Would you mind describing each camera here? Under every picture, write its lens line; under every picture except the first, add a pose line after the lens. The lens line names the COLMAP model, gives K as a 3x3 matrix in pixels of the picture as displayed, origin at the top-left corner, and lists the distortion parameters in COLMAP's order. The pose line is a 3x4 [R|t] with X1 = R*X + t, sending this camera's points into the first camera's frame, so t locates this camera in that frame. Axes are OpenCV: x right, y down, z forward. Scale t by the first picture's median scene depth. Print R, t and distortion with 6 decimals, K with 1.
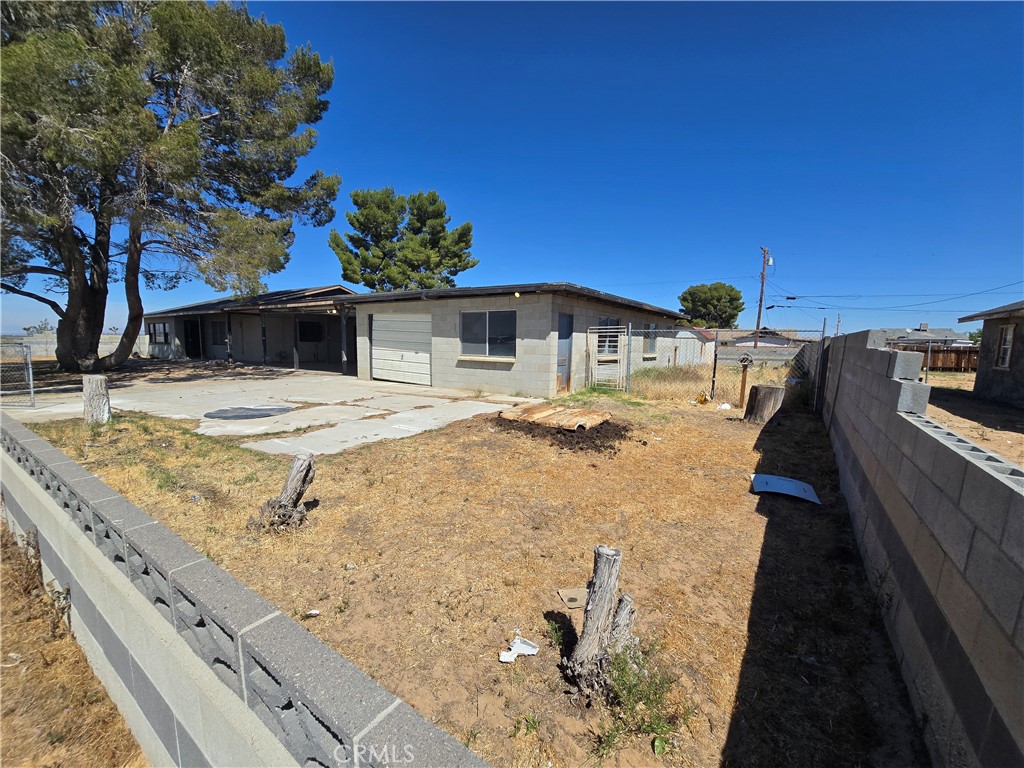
lens RADIAL K [[420.9, 0, 512.9], [0, 420.9, 383.9], [0, 0, 1]] dist [-0.006527, 0.002750]
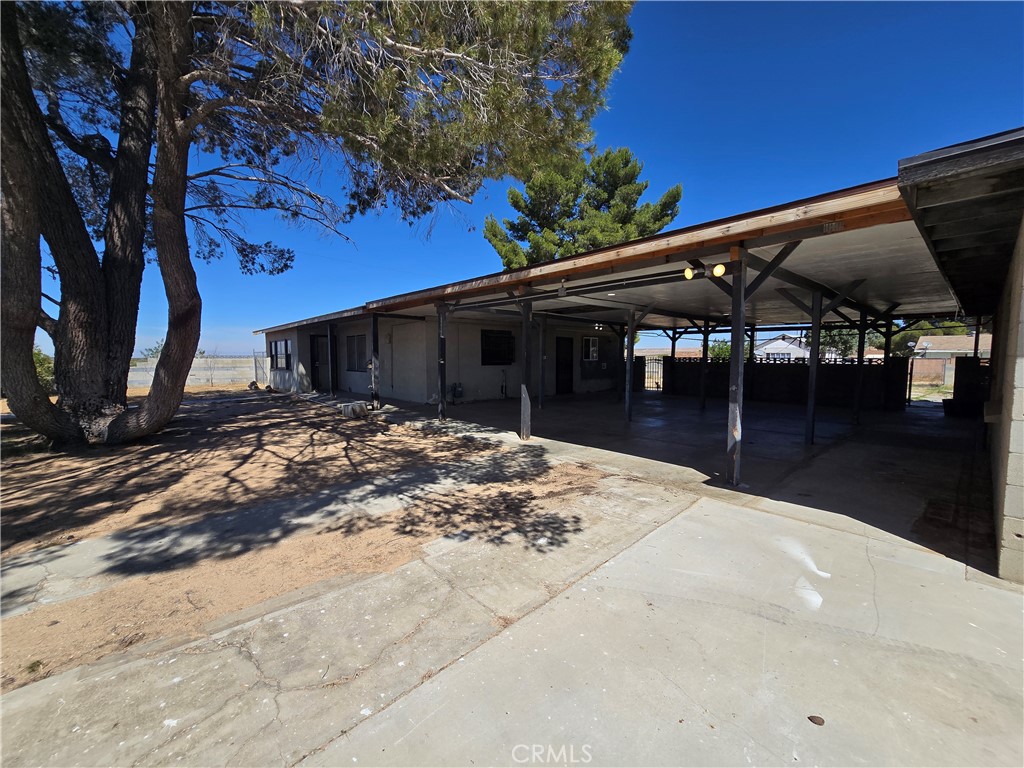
lens RADIAL K [[420.9, 0, 510.9], [0, 420.9, 382.8], [0, 0, 1]] dist [-0.006527, 0.002750]
pose [[0.968380, -0.000452, -0.249481, -0.307764], [-0.009282, 0.999241, -0.037840, -0.052668], [0.249308, 0.038959, 0.967640, 0.433062]]
